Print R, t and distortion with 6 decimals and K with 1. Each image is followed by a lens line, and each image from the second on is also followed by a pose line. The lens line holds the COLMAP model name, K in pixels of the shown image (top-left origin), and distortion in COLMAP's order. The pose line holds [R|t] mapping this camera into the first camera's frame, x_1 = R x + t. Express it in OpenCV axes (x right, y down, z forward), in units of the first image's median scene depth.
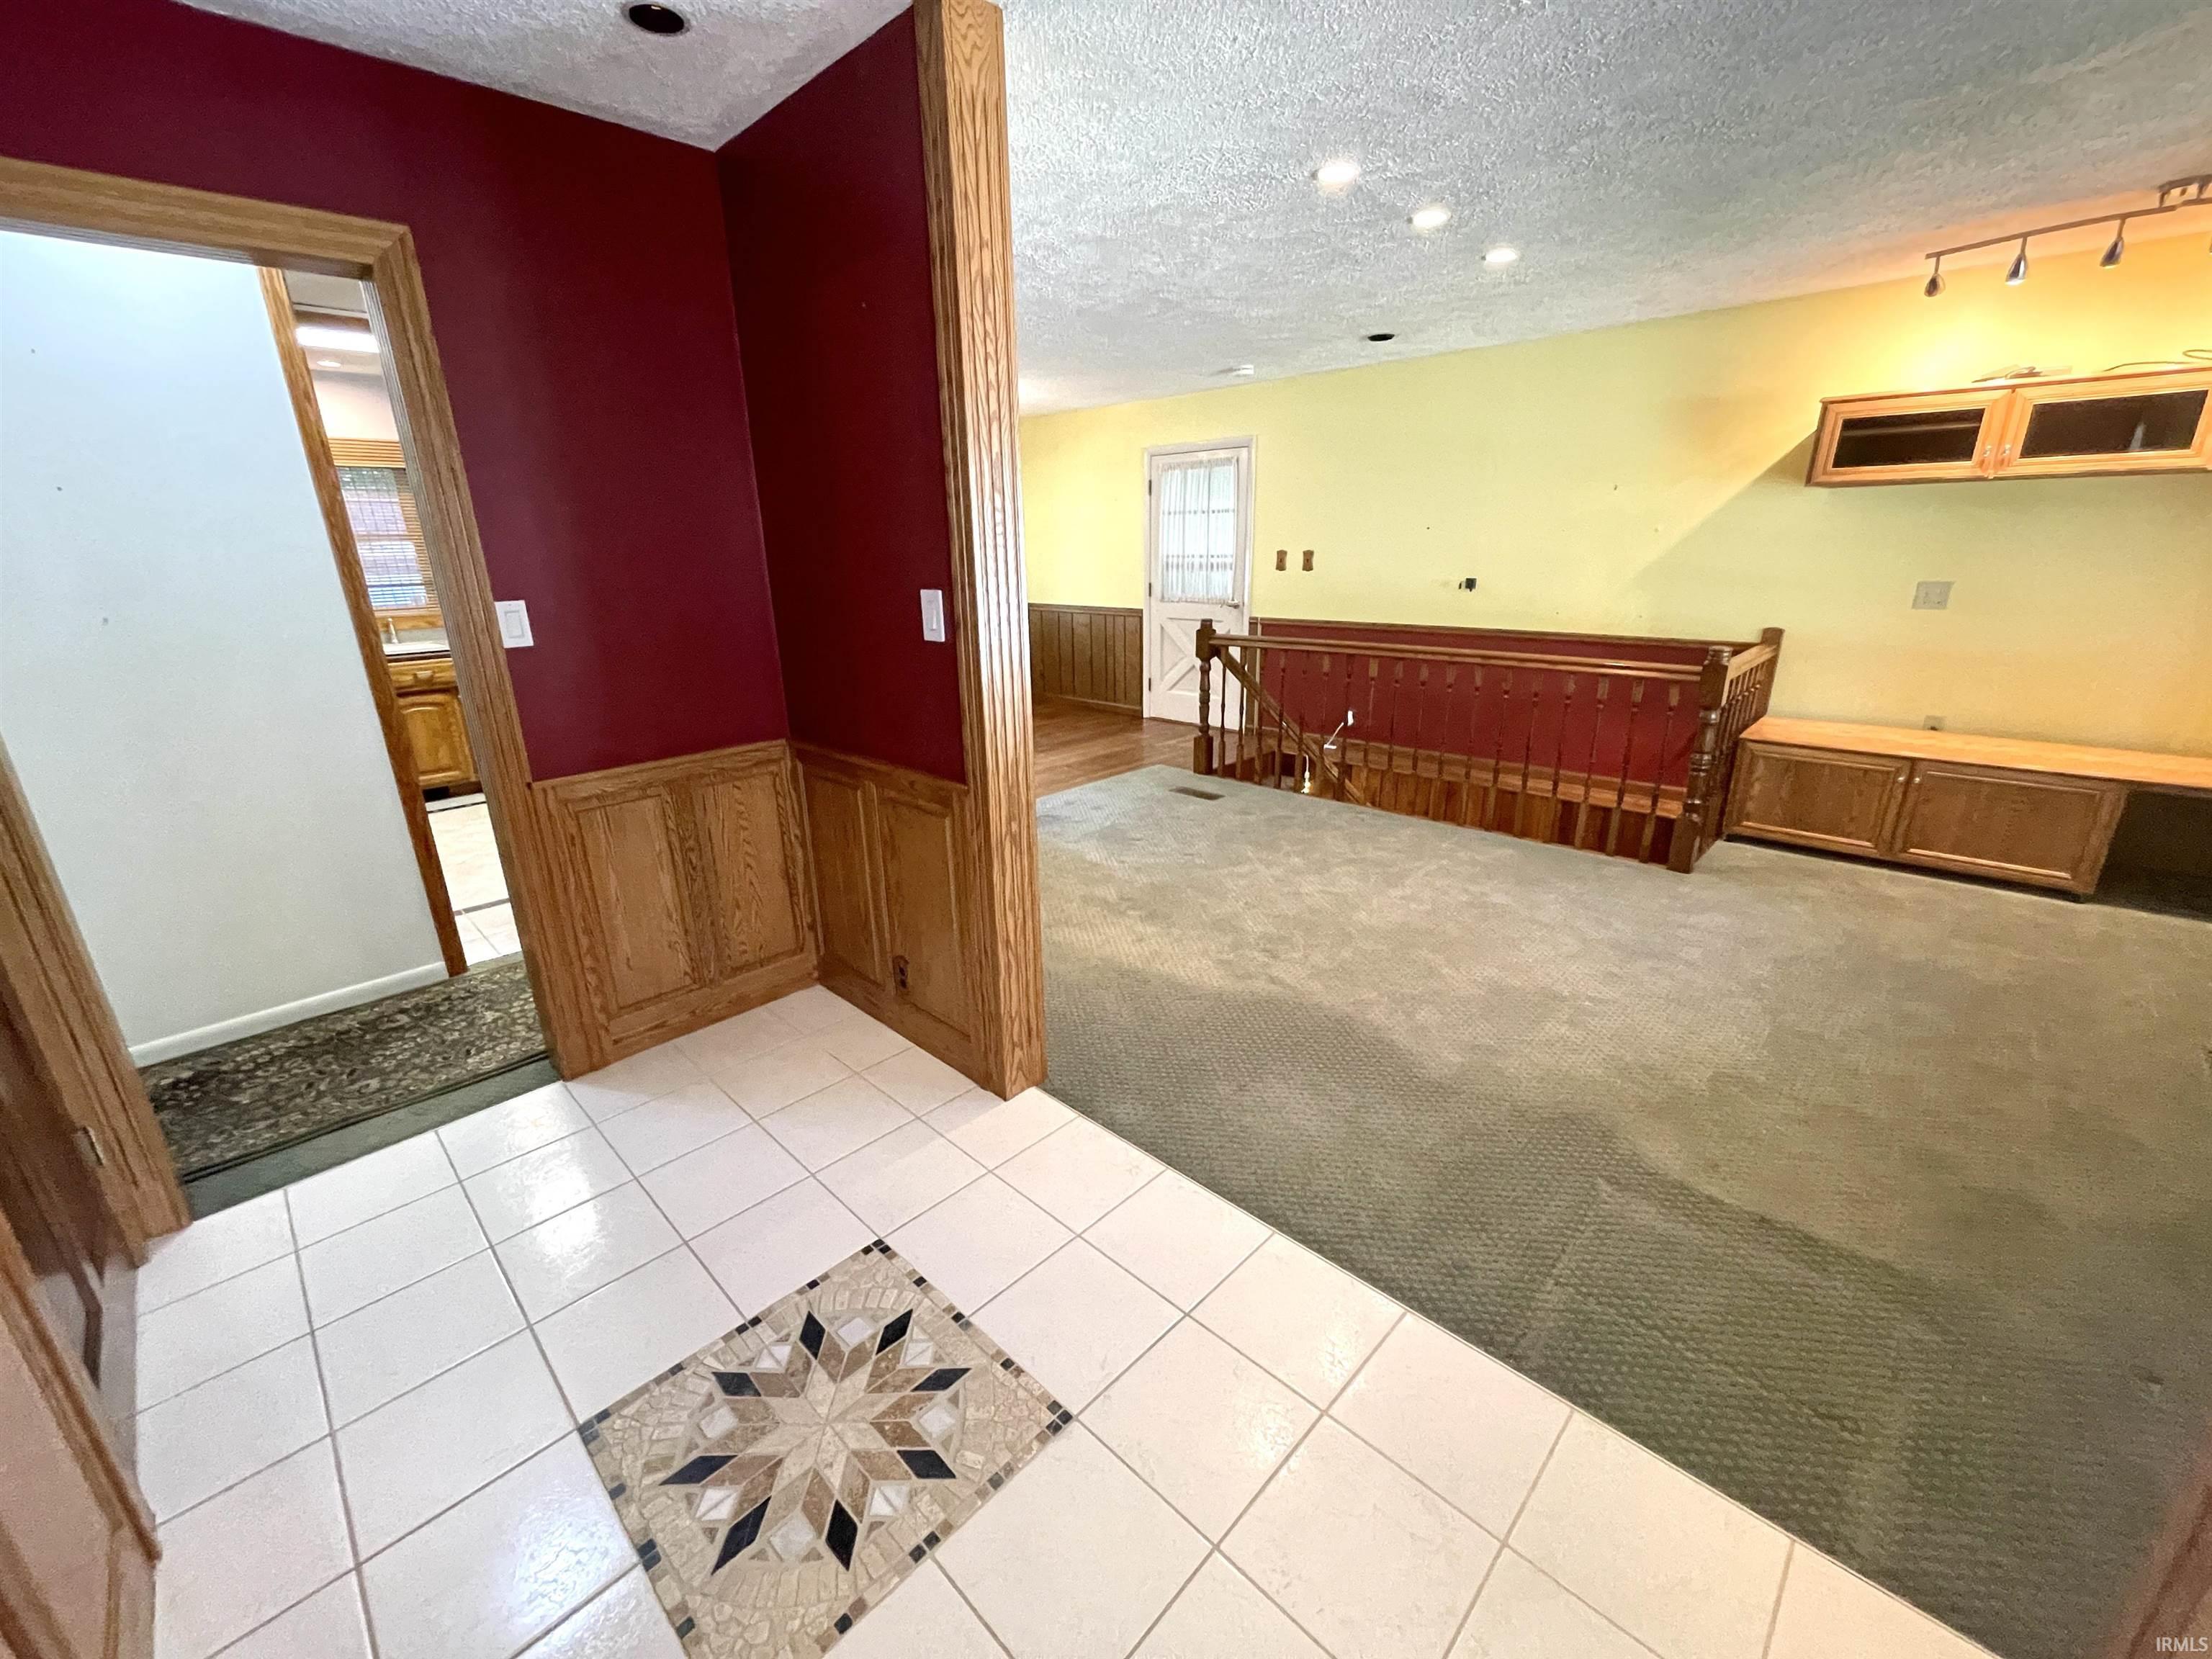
lens RADIAL K [[897.3, 0, 1098.6], [0, 897.3, 825.7], [0, 0, 1]] dist [0.006904, -0.000965]
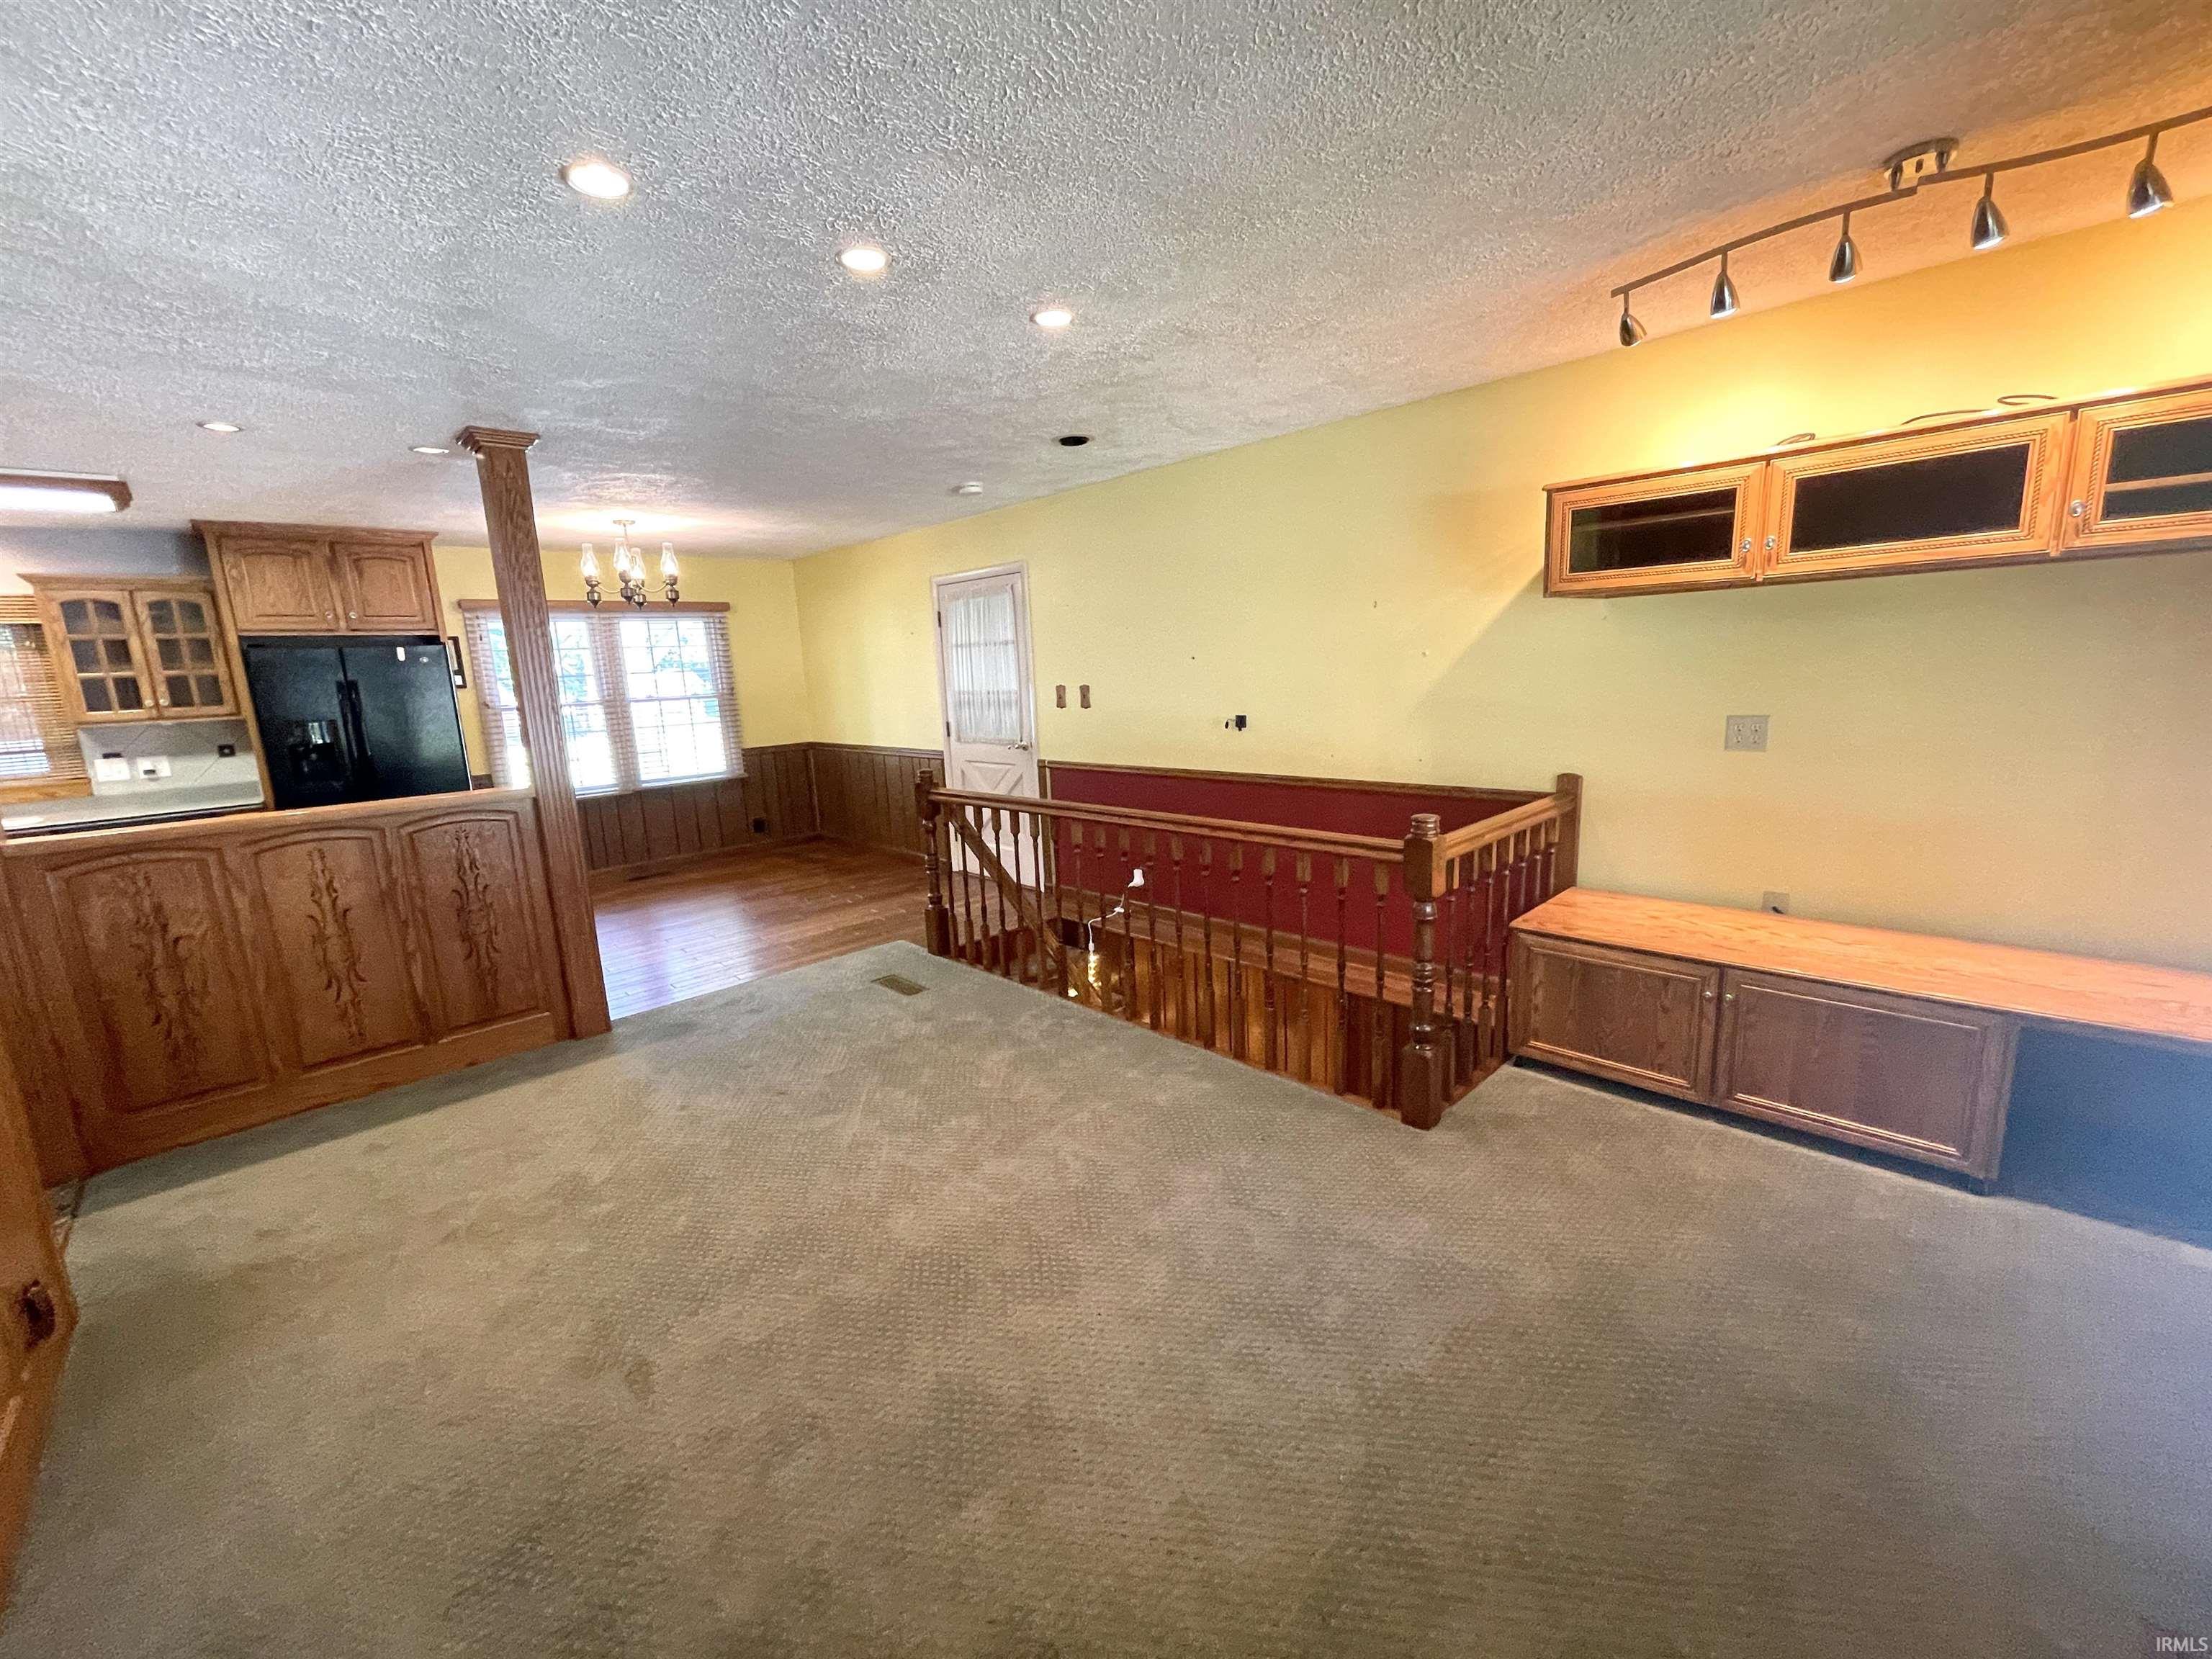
lens RADIAL K [[897.3, 0, 1089.1], [0, 897.3, 834.0], [0, 0, 1]] dist [0.006904, -0.000965]
pose [[0.999171, -0.020212, -0.035331, 0.397082], [0.015724, 0.992284, -0.122985, -0.088568], [0.037545, 0.122328, 0.991779, 0.247462]]
